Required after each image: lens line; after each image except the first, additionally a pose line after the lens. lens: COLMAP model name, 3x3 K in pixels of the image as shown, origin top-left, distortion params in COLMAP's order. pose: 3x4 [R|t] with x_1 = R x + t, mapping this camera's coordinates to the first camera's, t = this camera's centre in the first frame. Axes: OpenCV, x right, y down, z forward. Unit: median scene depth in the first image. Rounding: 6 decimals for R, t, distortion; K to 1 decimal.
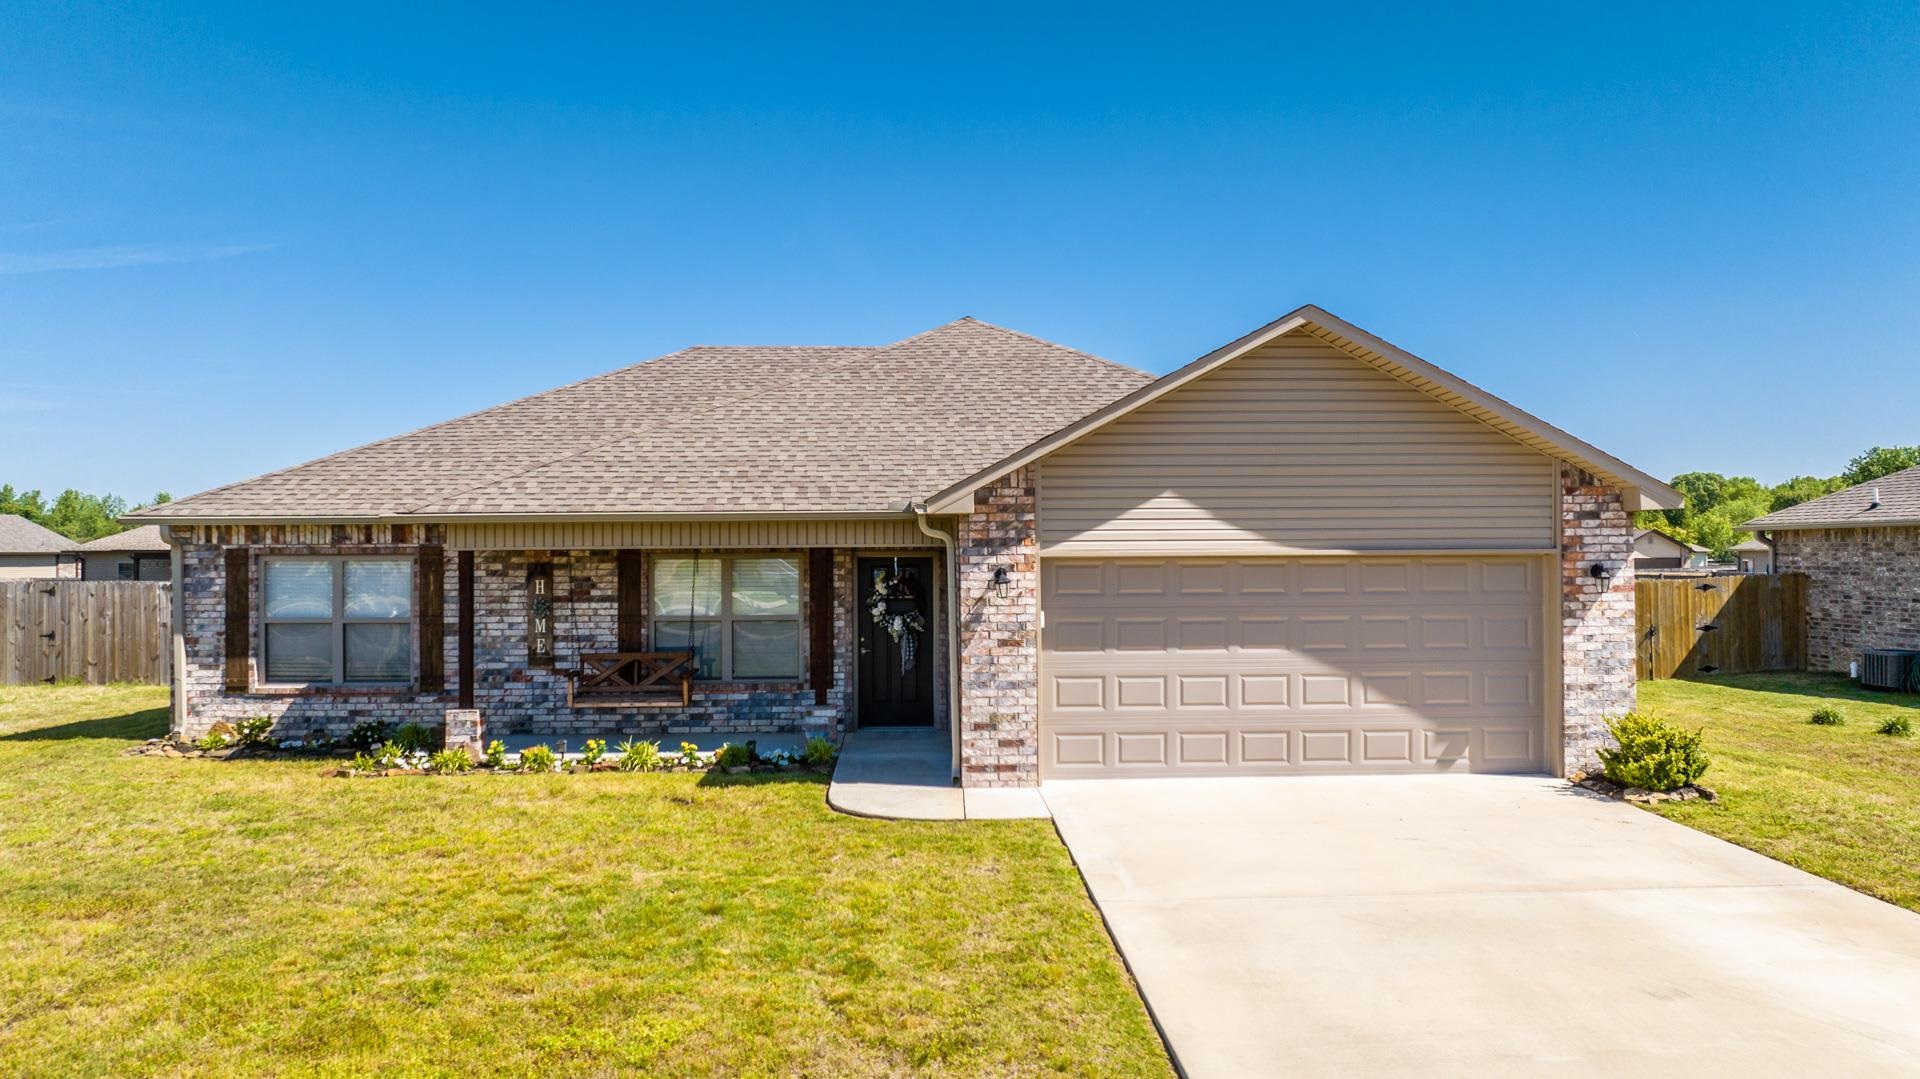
lens RADIAL K [[1352.7, 0, 960.0], [0, 1352.7, 539.5], [0, 0, 1]] dist [-0.015646, -0.004315]
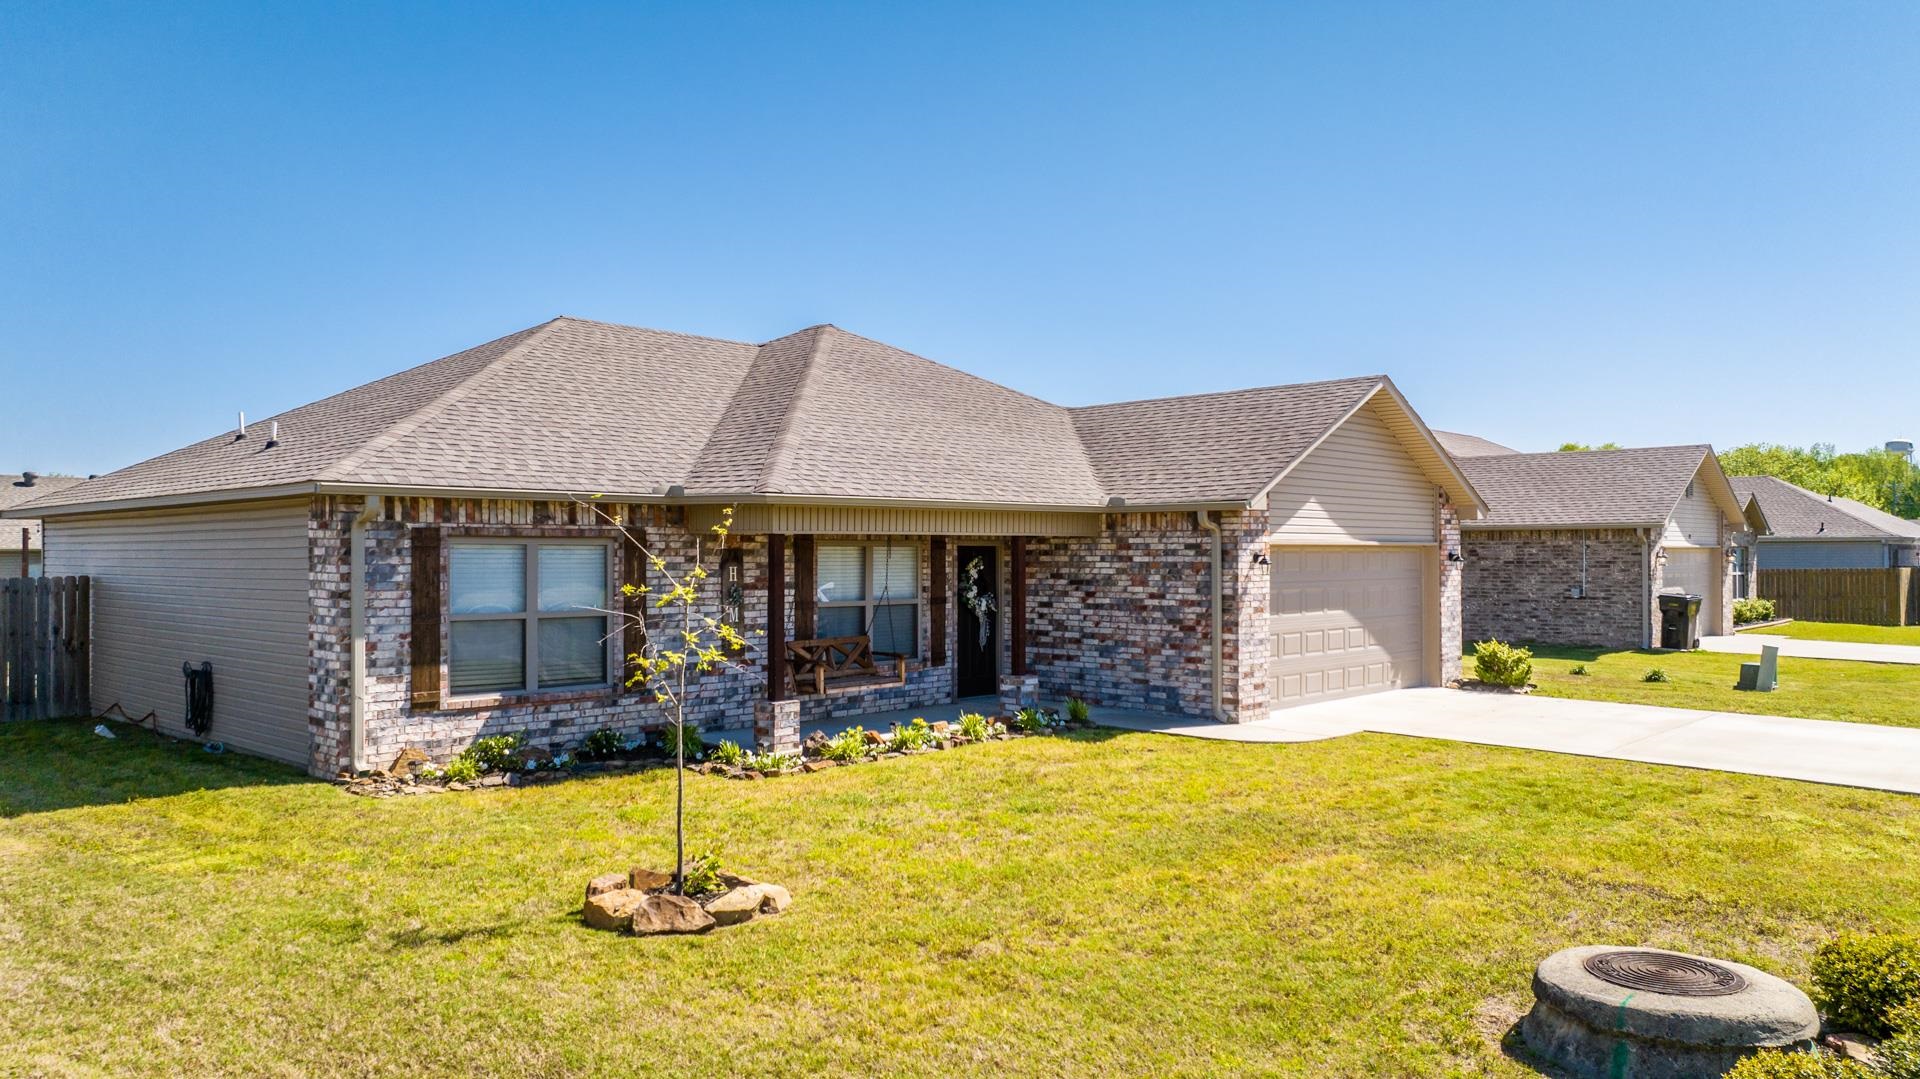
lens RADIAL K [[1352.7, 0, 960.0], [0, 1352.7, 539.5], [0, 0, 1]] dist [-0.015646, -0.004315]
pose [[0.715058, 0.011284, 0.698974, -0.865879], [-0.009650, 0.999934, -0.006271, 0.015566], [-0.698998, -0.002261, 0.715120, 0.212265]]
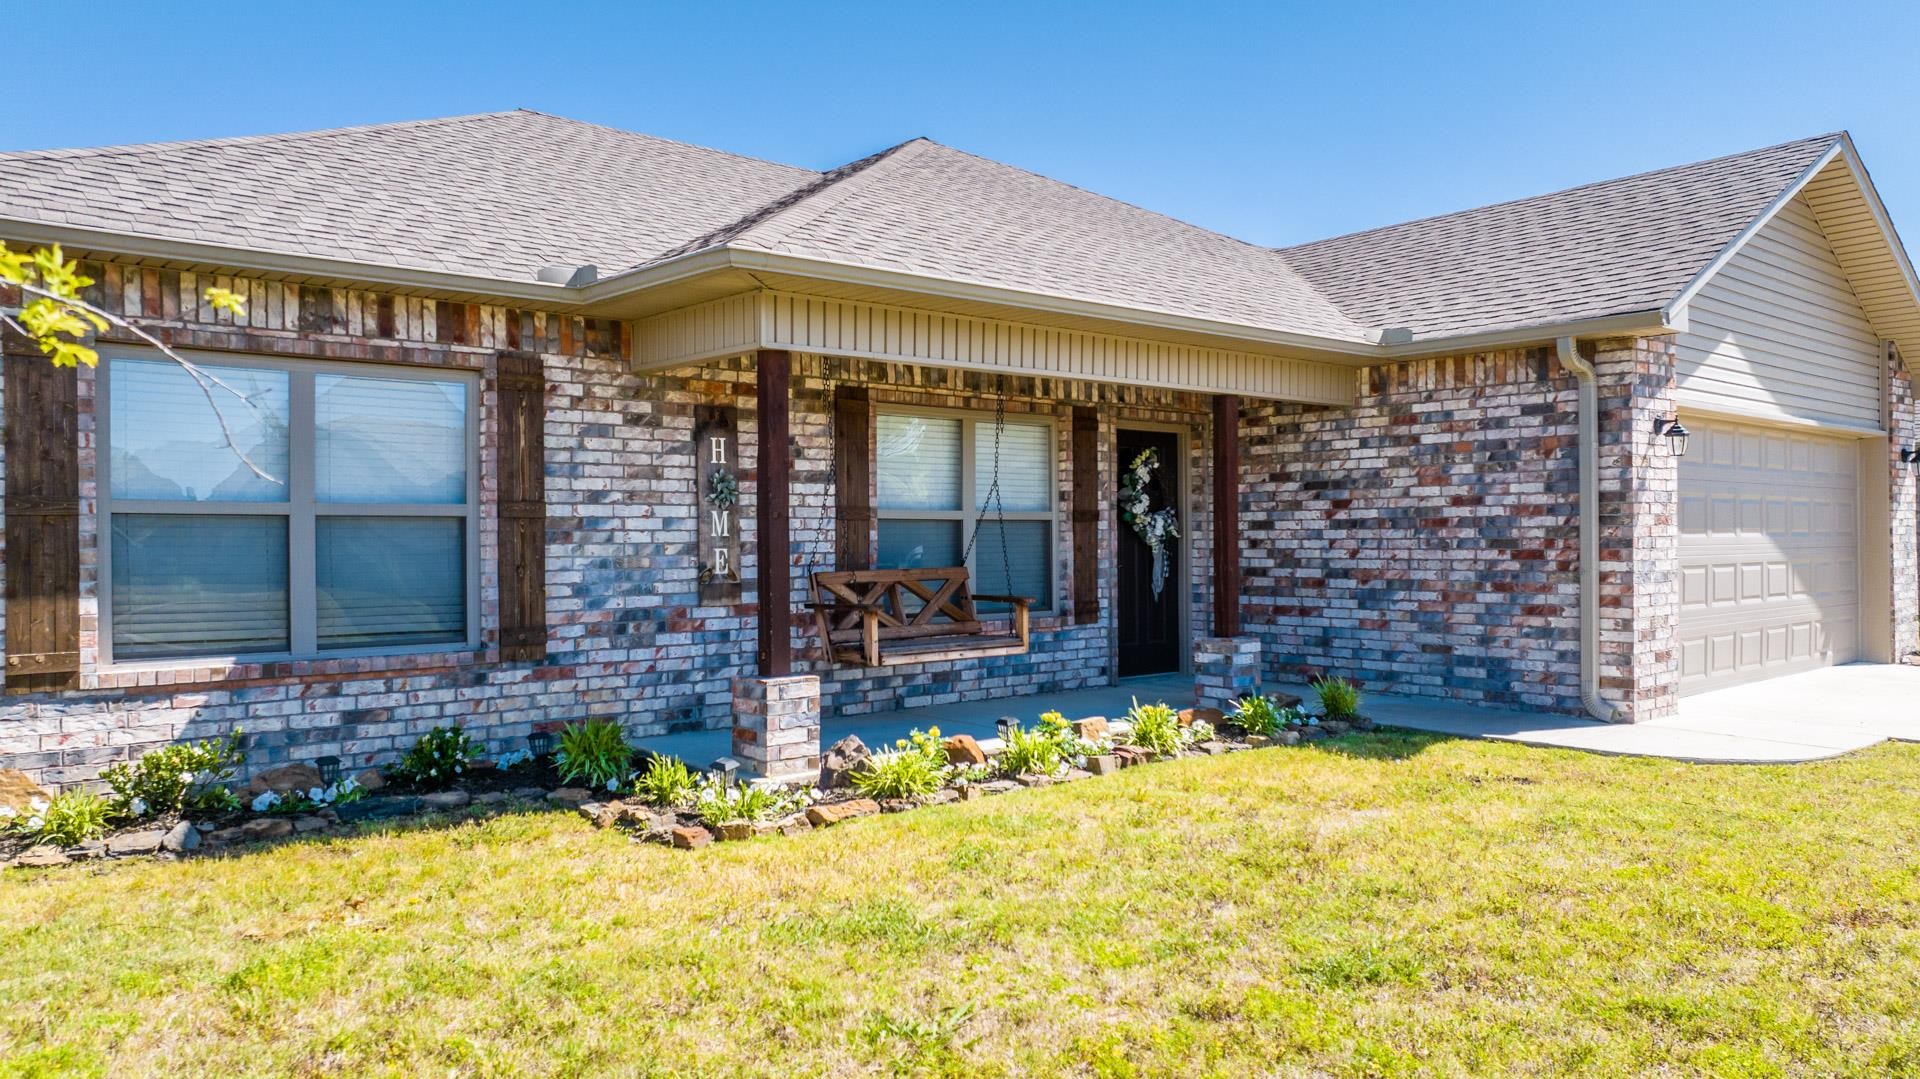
lens RADIAL K [[1352.7, 0, 960.0], [0, 1352.7, 539.5], [0, 0, 1]] dist [-0.015646, -0.004315]
pose [[0.783628, -0.000502, 0.621230, -0.569354], [-0.003030, 0.999985, 0.004630, 0.067725], [-0.621223, -0.005511, 0.783615, 0.529908]]
